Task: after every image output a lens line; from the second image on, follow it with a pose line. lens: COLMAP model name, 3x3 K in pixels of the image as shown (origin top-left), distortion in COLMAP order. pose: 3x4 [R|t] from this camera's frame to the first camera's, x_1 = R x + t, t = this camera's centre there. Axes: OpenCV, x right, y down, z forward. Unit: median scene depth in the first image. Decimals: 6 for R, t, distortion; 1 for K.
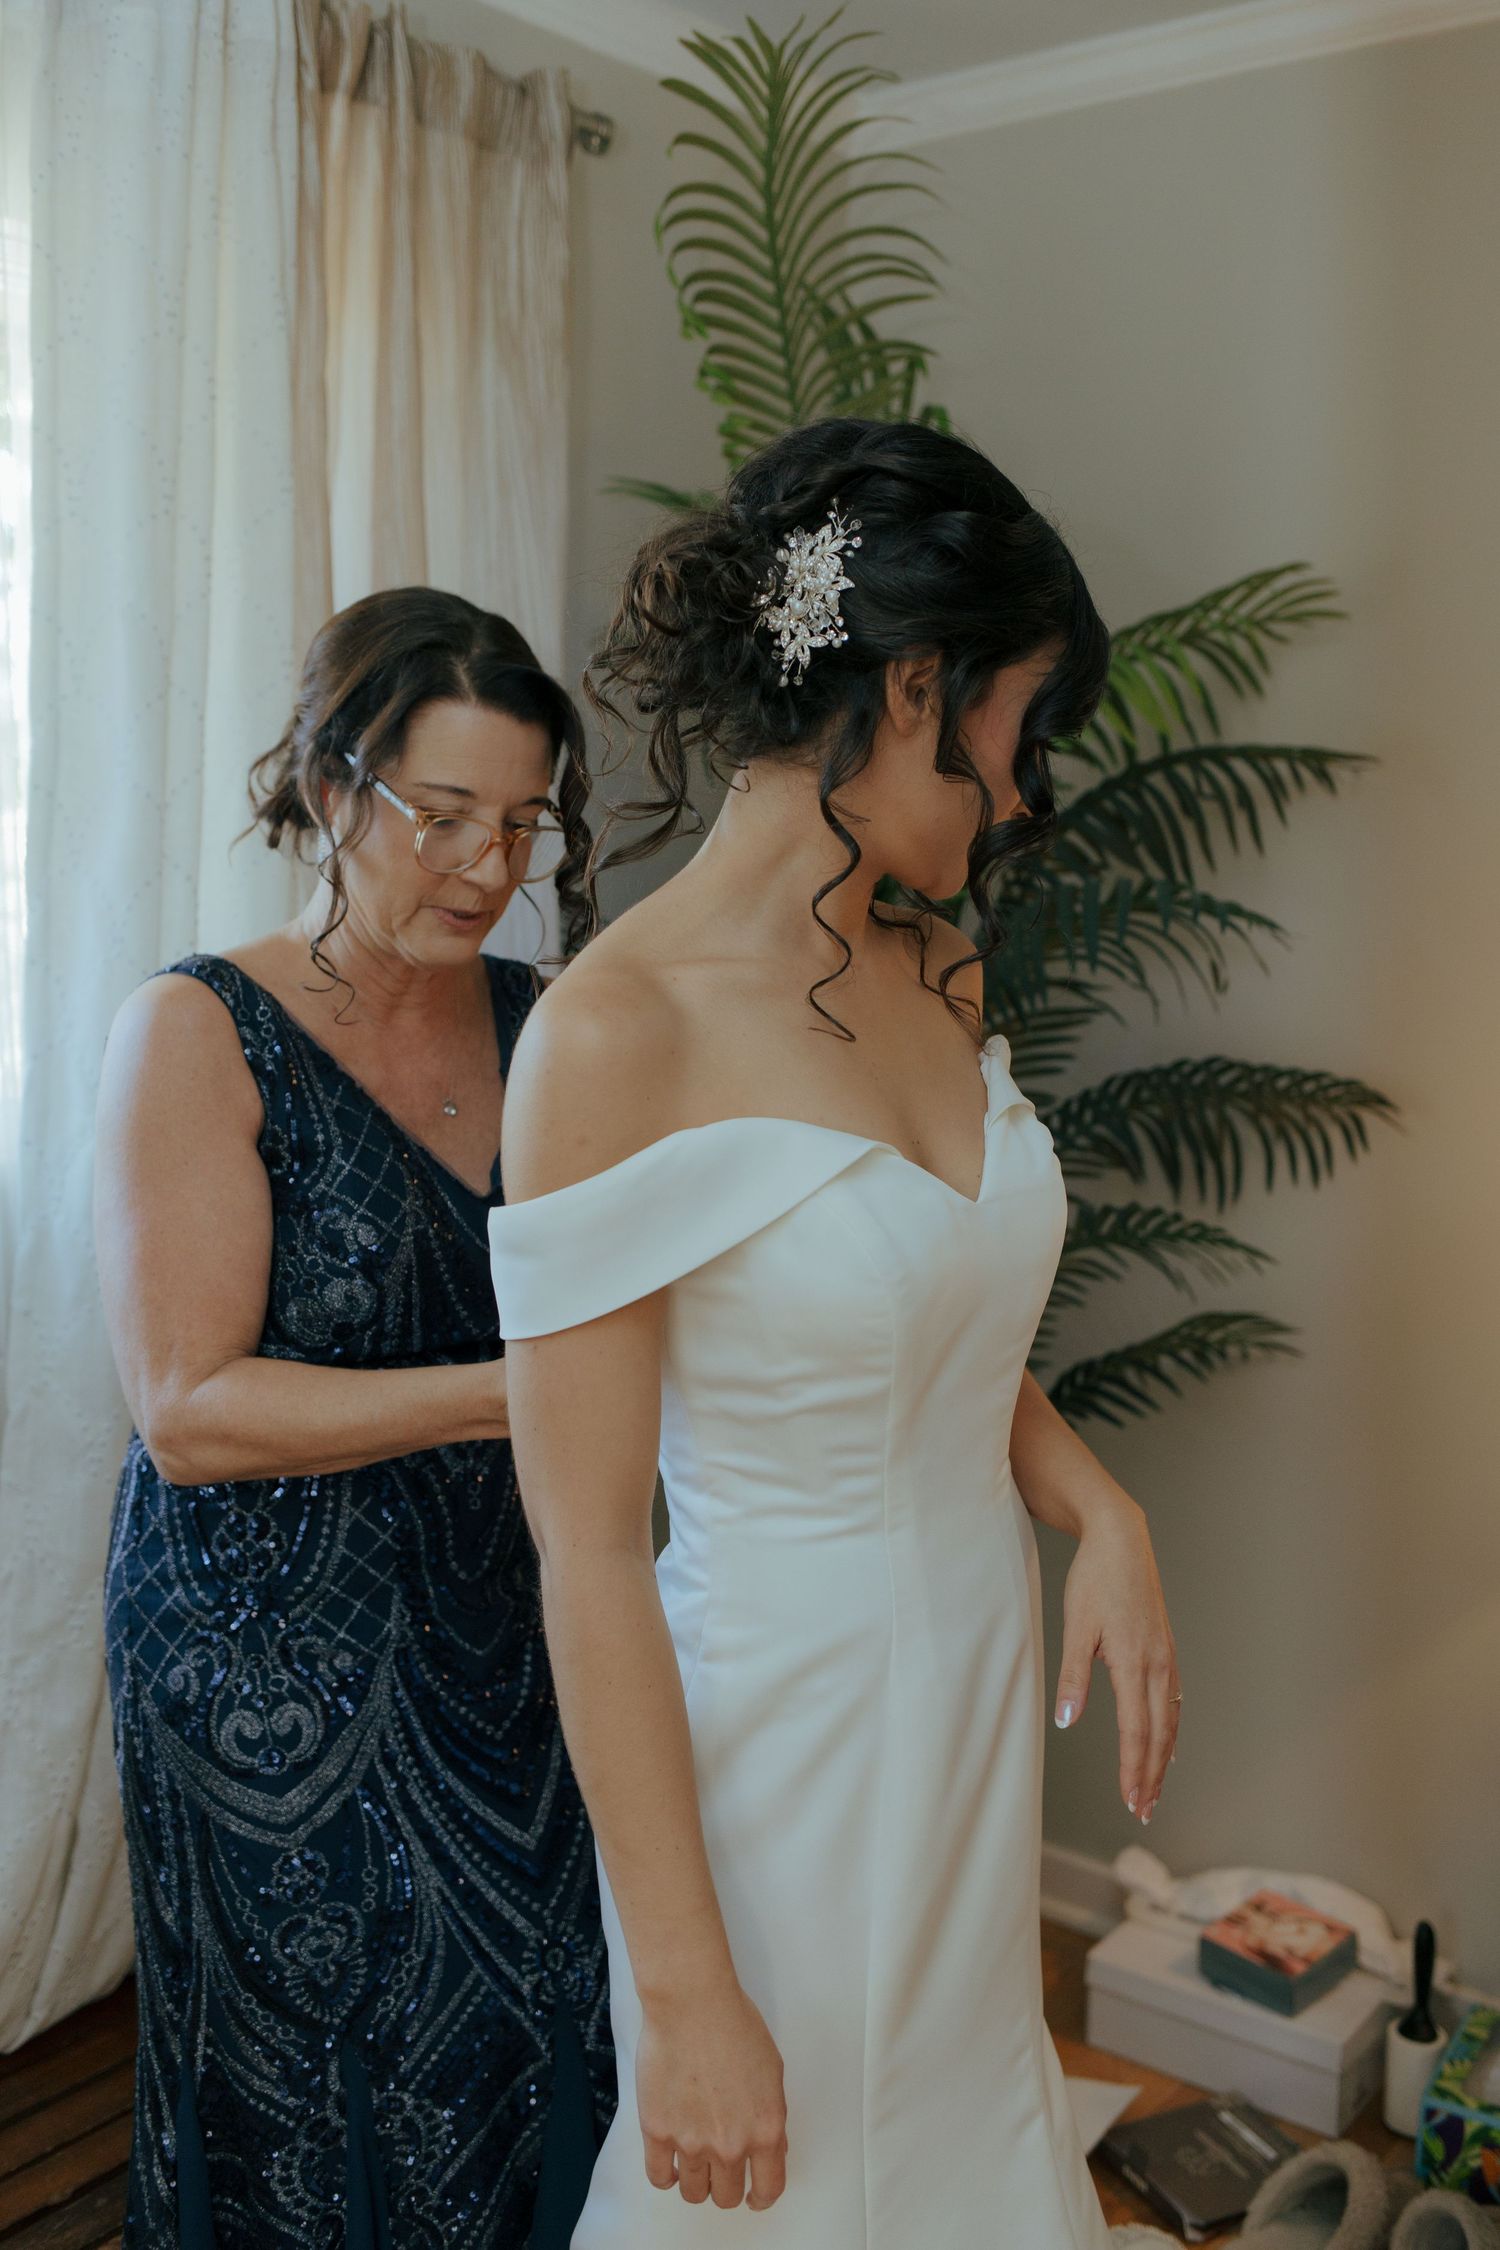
lens RADIAL K [[2197.0, 0, 740.4], [0, 2197.0, 1126.0], [0, 0, 1]] dist [-0.009358, 0.009737]
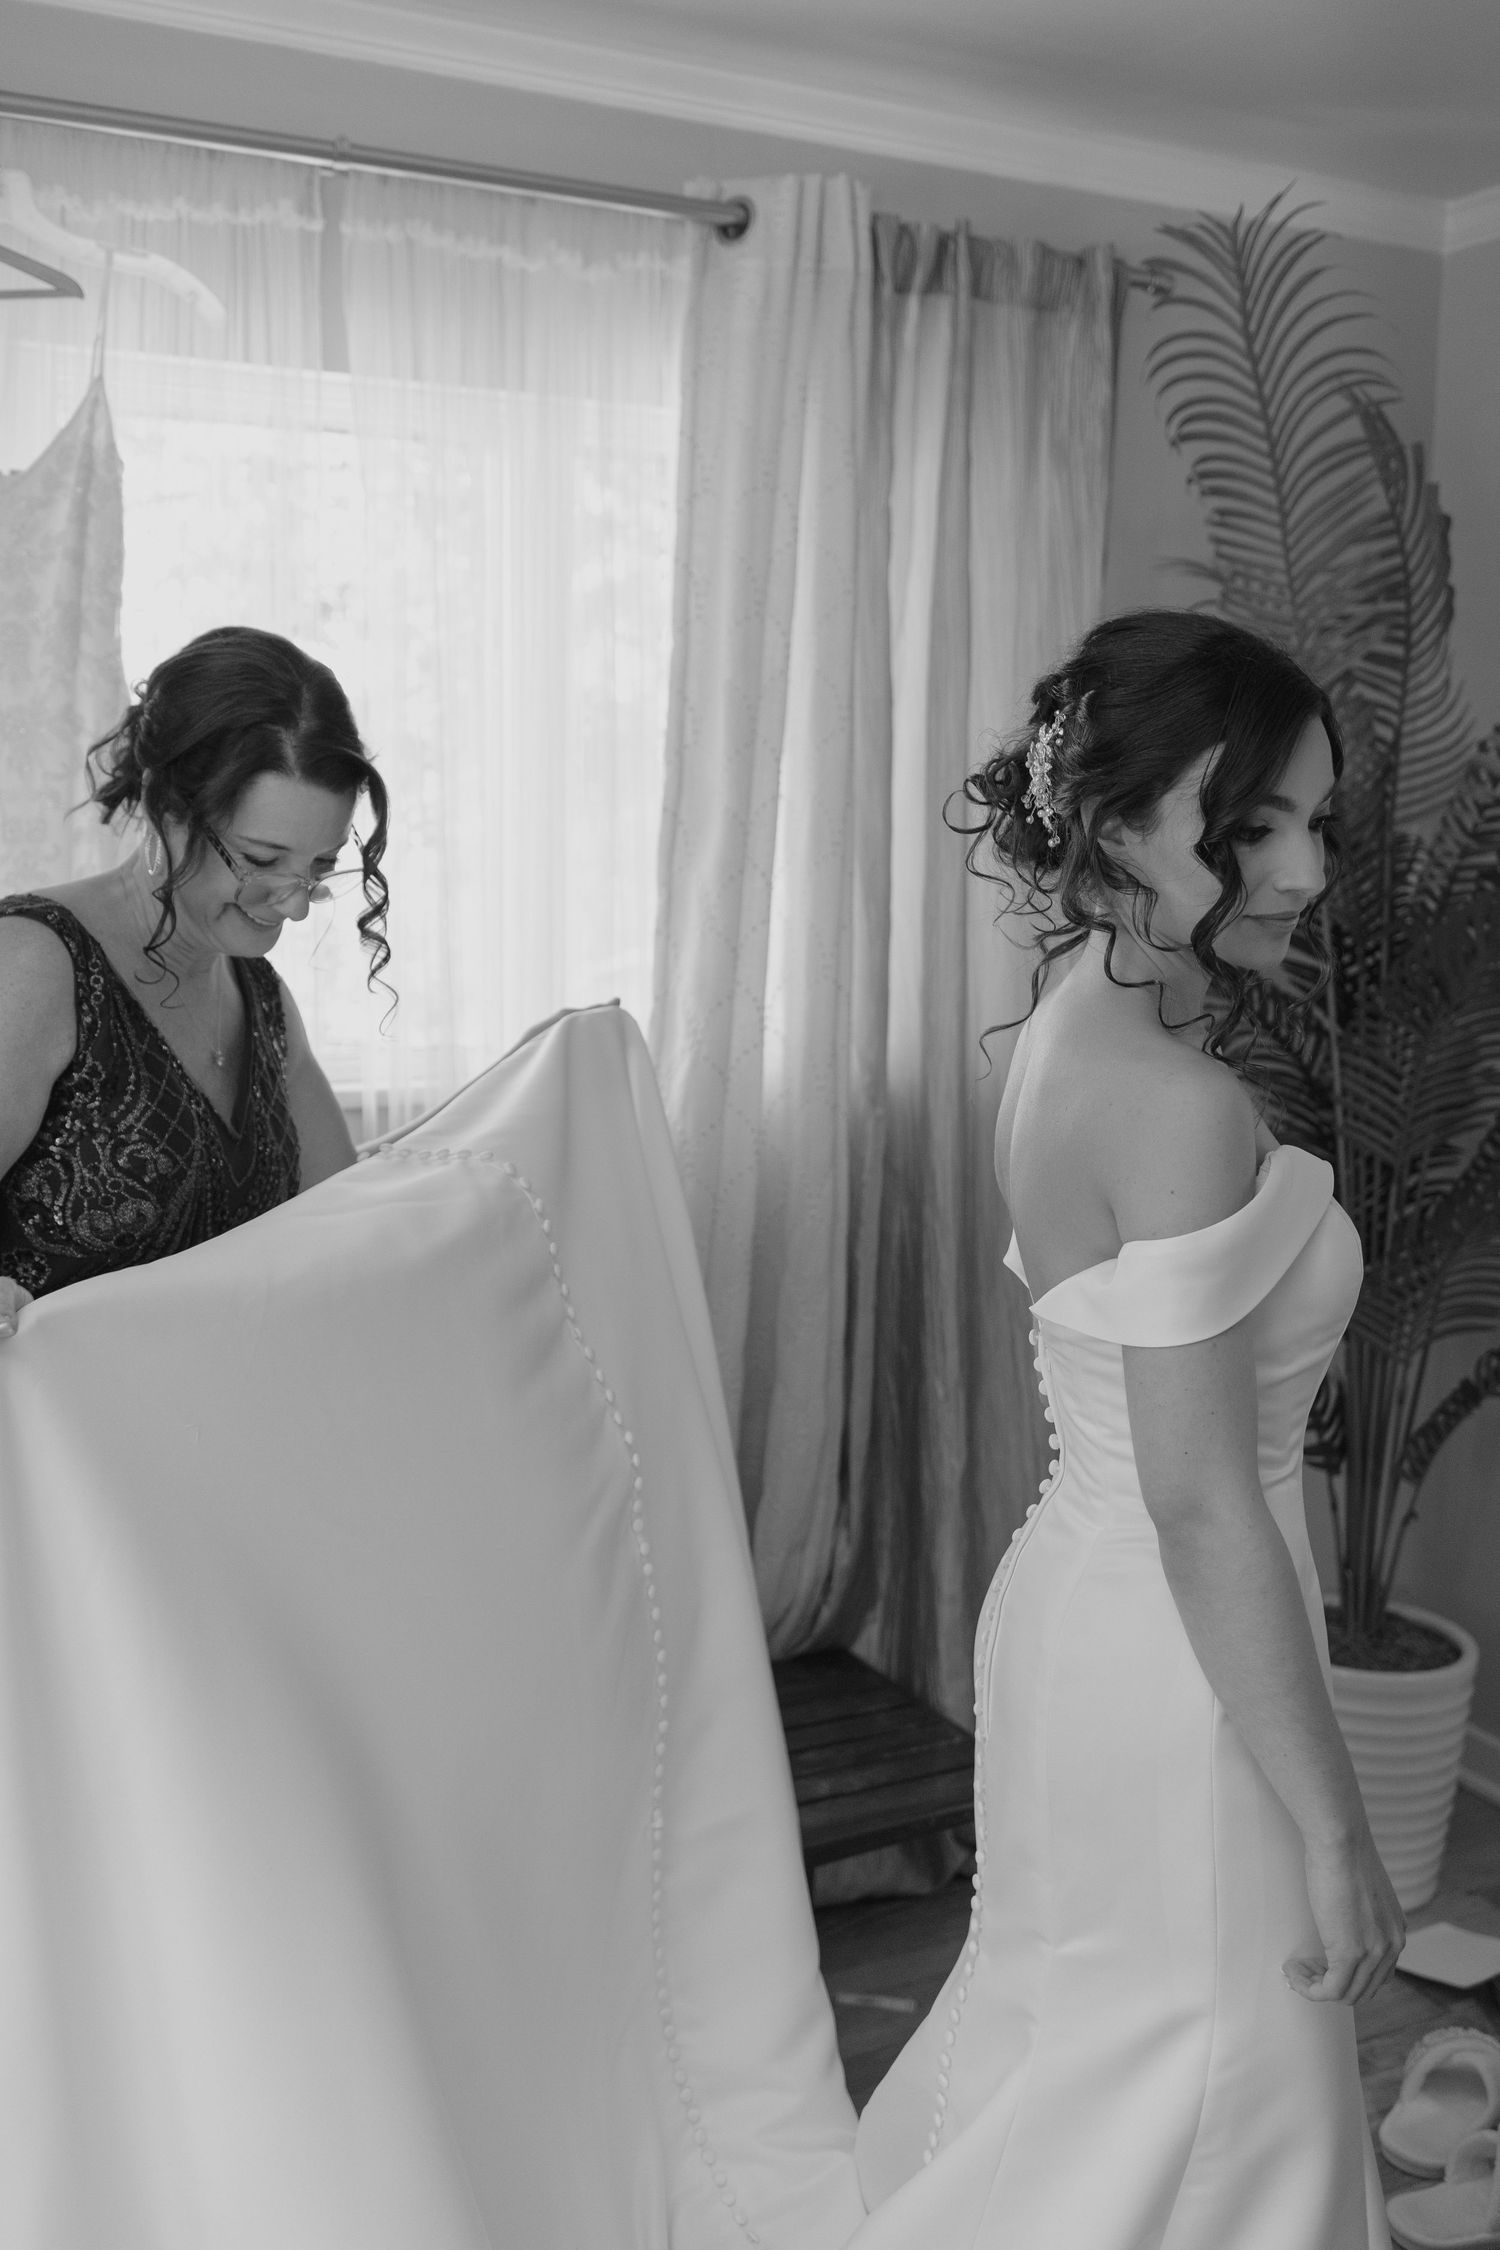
lens RADIAL K [[2197.0, 0, 740.4], [0, 2197.0, 1126.0], [0, 0, 1]] dist [-0.009358, 0.009737]
pose [[0.913129, 0.057812, -0.403551, 0.288260], [-0.058636, 0.998226, 0.010326, 0.030416], [0.403432, 0.014234, 0.914899, -0.261200]]
